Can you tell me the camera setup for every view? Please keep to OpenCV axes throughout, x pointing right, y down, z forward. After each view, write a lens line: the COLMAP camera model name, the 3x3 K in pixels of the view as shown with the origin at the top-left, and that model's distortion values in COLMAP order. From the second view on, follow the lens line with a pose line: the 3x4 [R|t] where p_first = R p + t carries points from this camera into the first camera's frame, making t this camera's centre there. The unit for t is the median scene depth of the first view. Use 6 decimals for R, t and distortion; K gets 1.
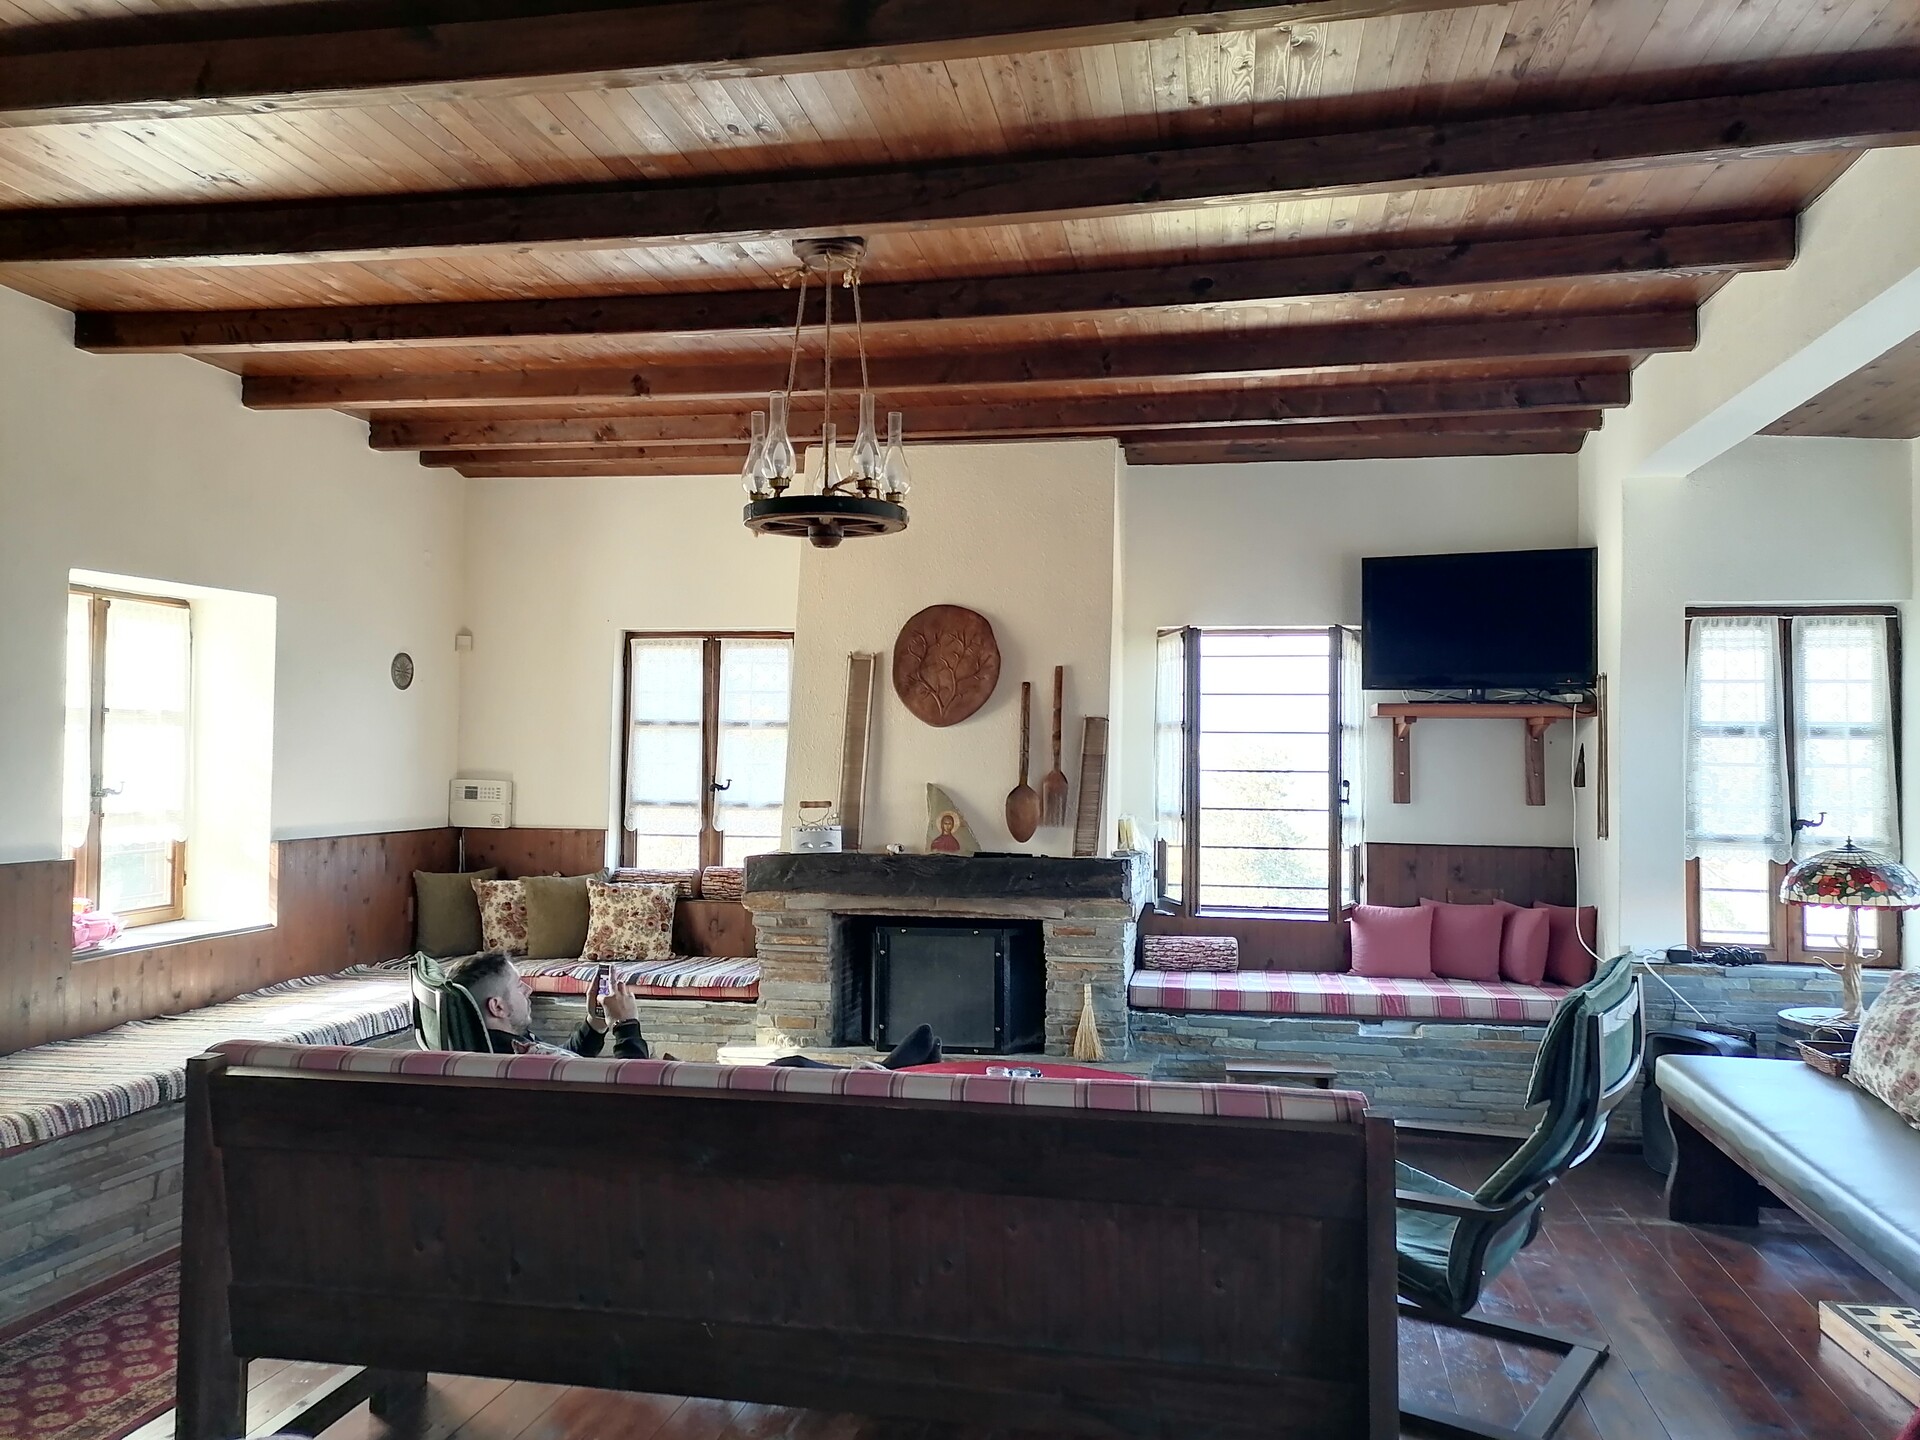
lens RADIAL K [[1428.6, 0, 956.5], [0, 1428.6, 719.0], [0, 0, 1]] dist [0.045668, -0.018723]
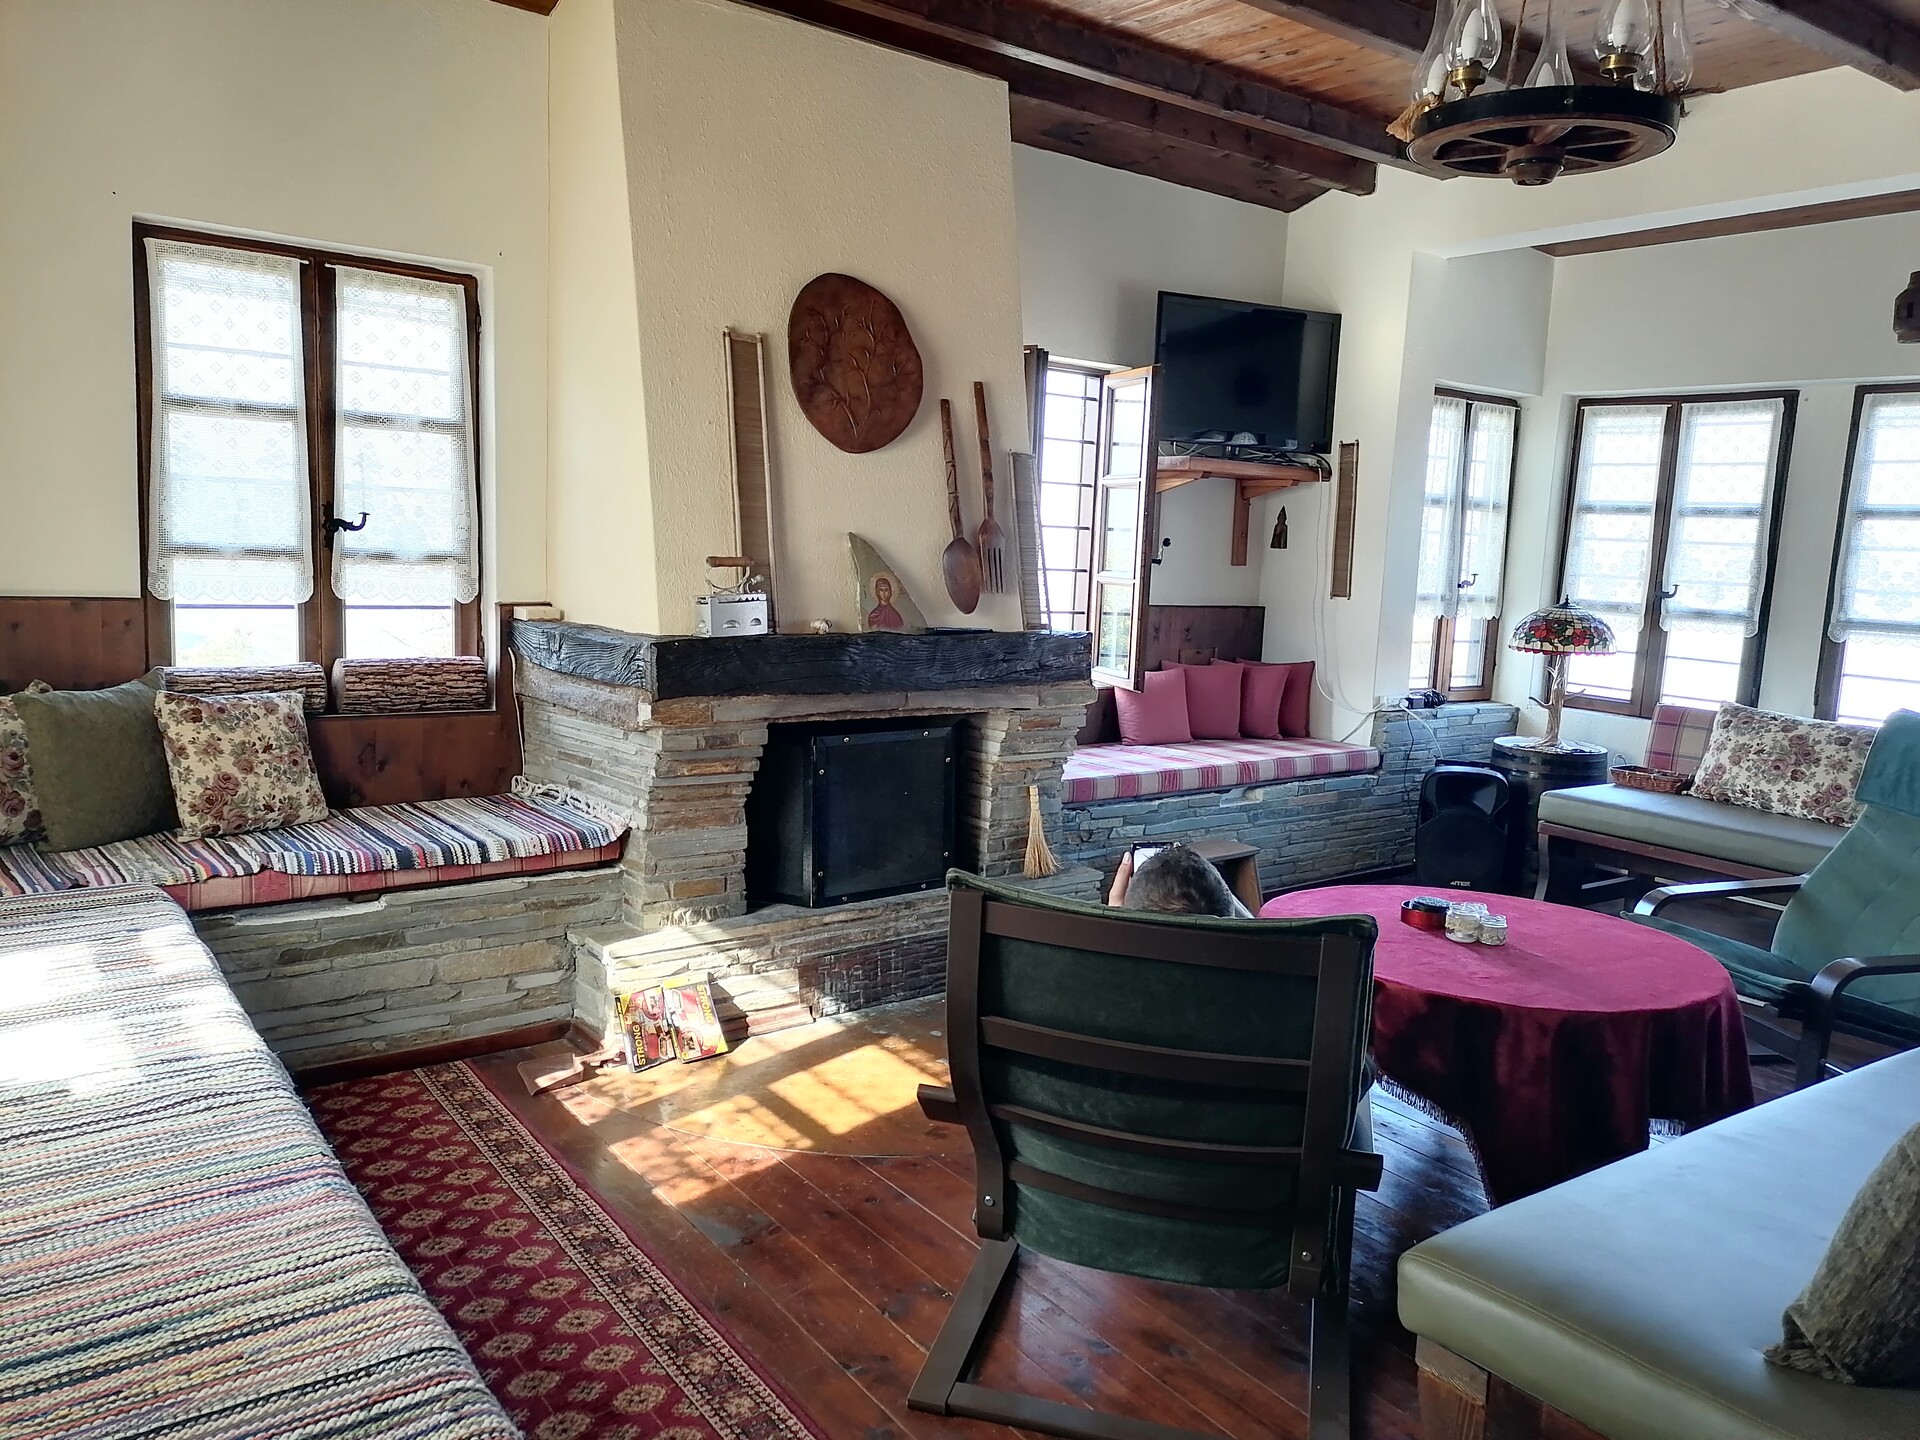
lens RADIAL K [[1428.6, 0, 956.5], [0, 1428.6, 719.0], [0, 0, 1]] dist [0.045668, -0.018723]
pose [[0.678700, -0.073662, 0.730712, -0.514447], [-0.058087, 0.986456, 0.153396, 0.024040], [-0.732115, -0.146554, 0.665229, 0.476650]]
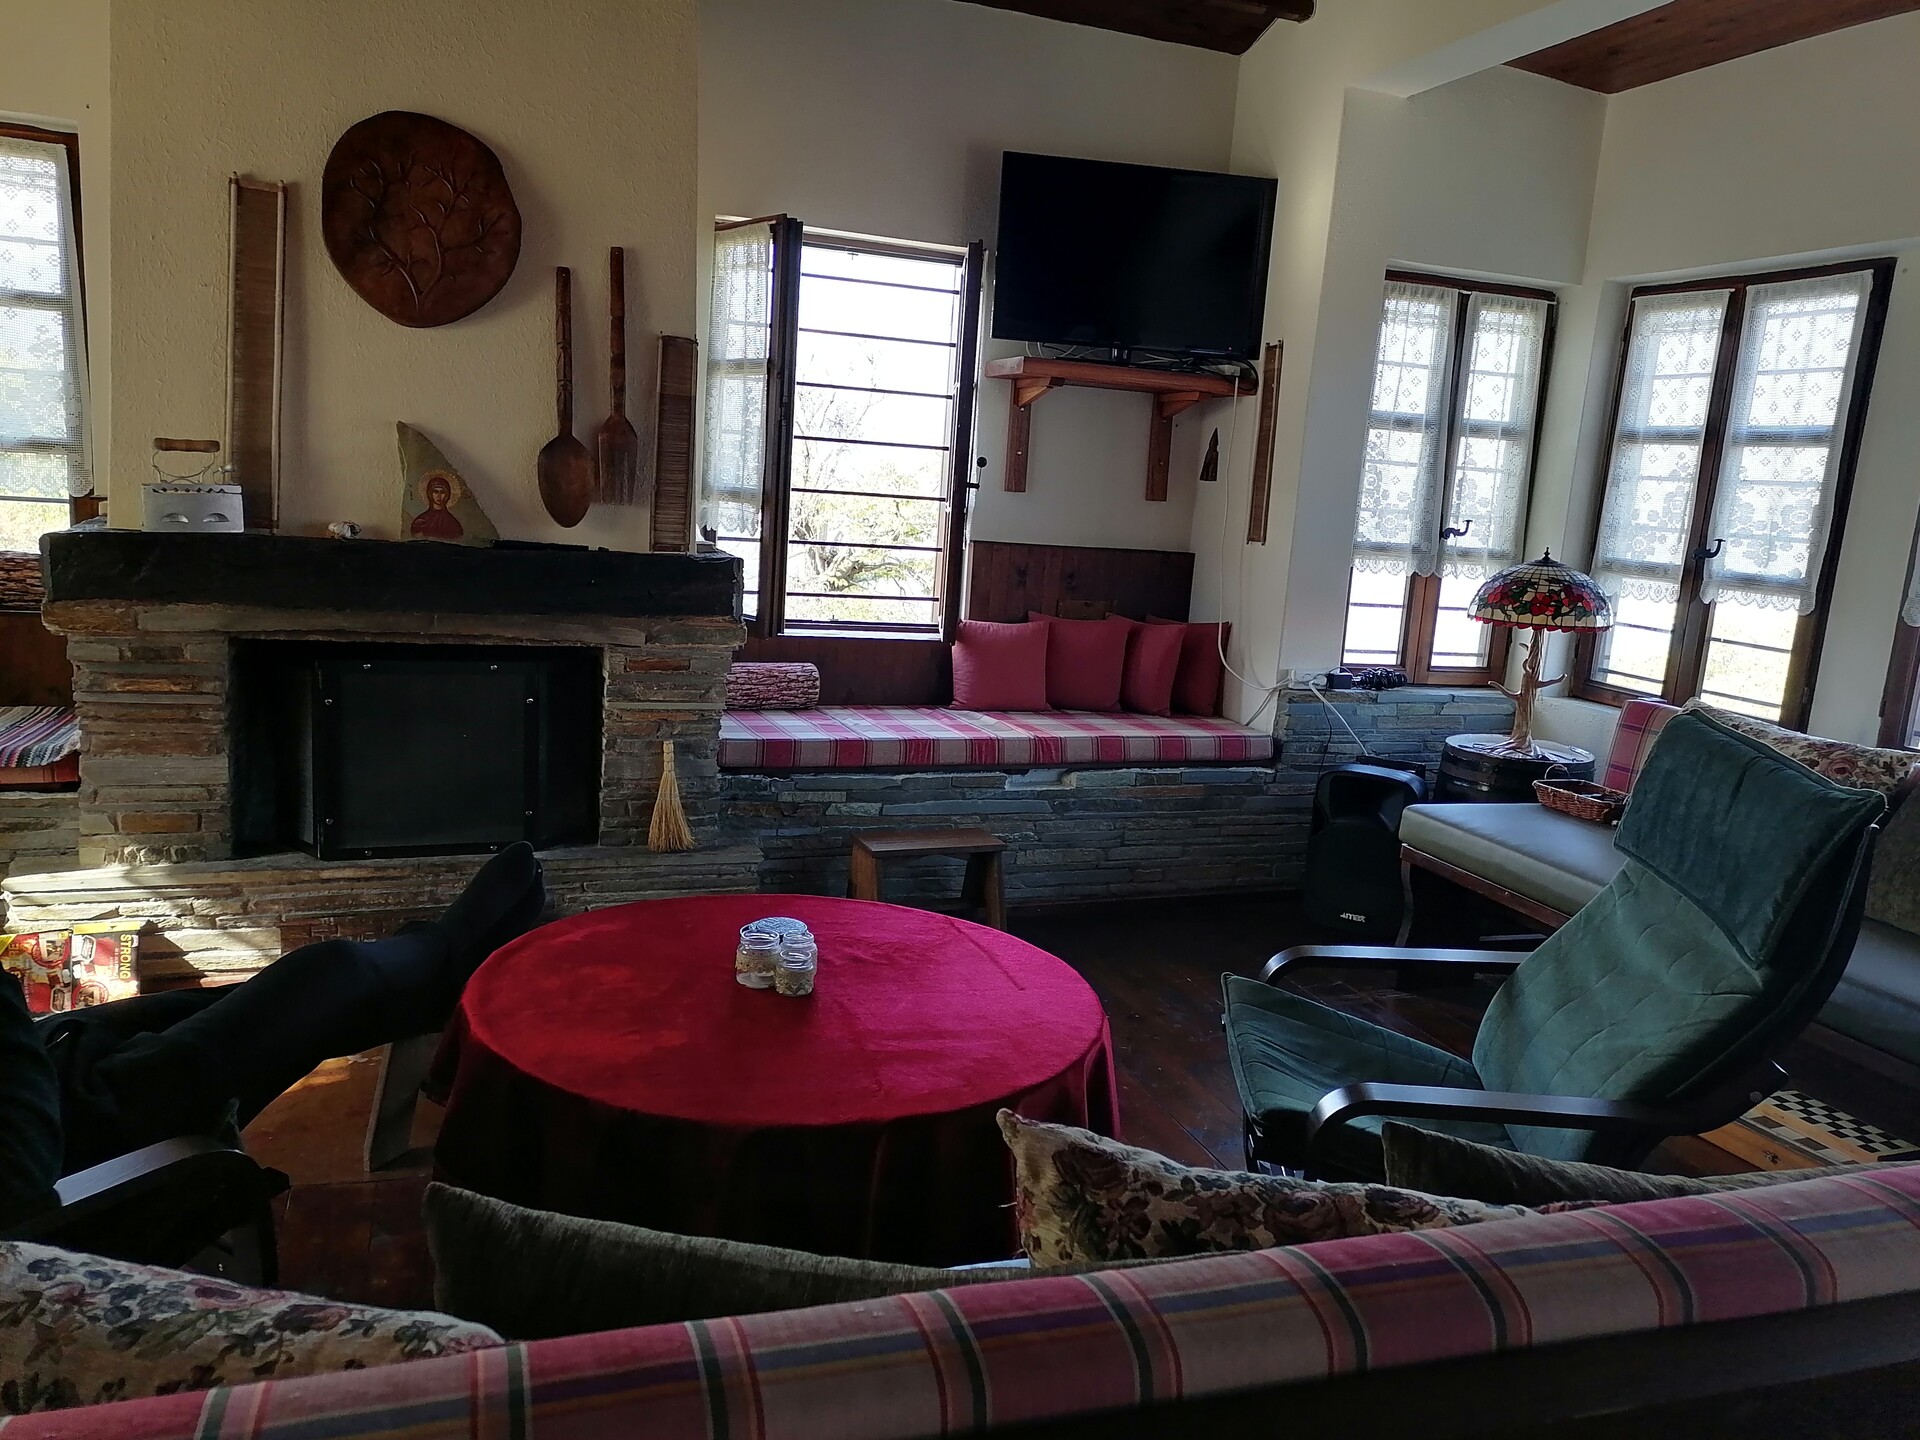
lens RADIAL K [[1438.6, 0, 953.6], [0, 1438.6, 718.8], [0, 0, 1]] dist [0.036849, -0.010097]
pose [[0.861953, -0.035244, 0.505762, -0.131630], [-0.073841, 0.978216, 0.194011, 0.031788], [-0.501583, -0.204575, 0.840574, 0.349325]]
